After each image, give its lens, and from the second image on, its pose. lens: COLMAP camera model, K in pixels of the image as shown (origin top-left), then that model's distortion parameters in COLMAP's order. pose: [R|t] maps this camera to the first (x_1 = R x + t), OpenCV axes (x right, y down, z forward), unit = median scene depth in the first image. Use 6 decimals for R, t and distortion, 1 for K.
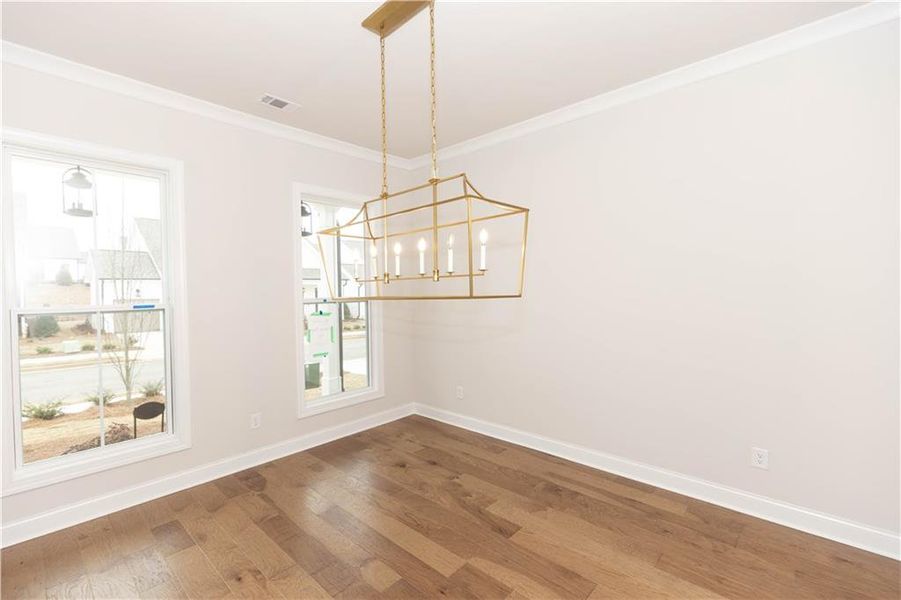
lens RADIAL K [[400.5, 0, 447.0], [0, 400.5, 299.1], [0, 0, 1]] dist [0.004260, -0.000865]
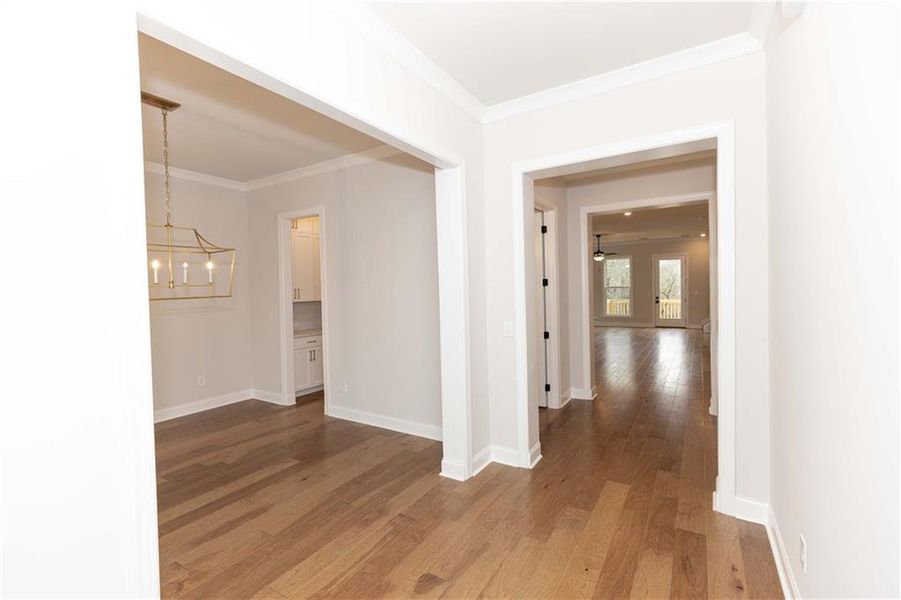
lens RADIAL K [[400.5, 0, 447.0], [0, 400.5, 299.1], [0, 0, 1]] dist [0.004260, -0.000865]
pose [[-0.183564, -0.010400, 0.982953, -1.166777], [0.047830, 0.998665, 0.019499, 0.014572], [-0.981843, 0.050594, -0.182821, 0.136057]]
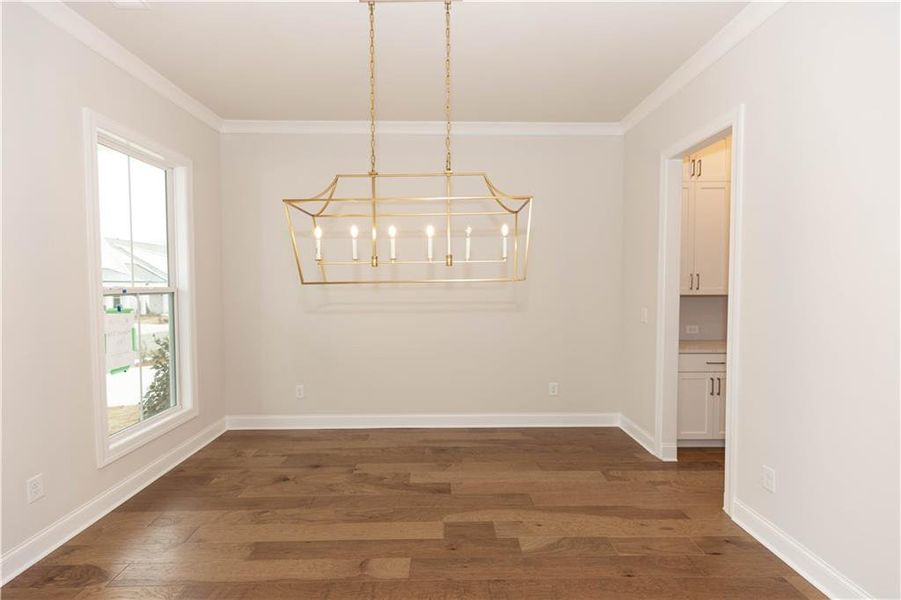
lens RADIAL K [[400.5, 0, 447.0], [0, 400.5, 299.1], [0, 0, 1]] dist [0.004260, -0.000865]
pose [[0.718840, -0.016355, 0.694983, -0.506101], [0.012745, 0.999865, 0.010347, 0.022247], [-0.695059, 0.001420, 0.718952, 0.143573]]
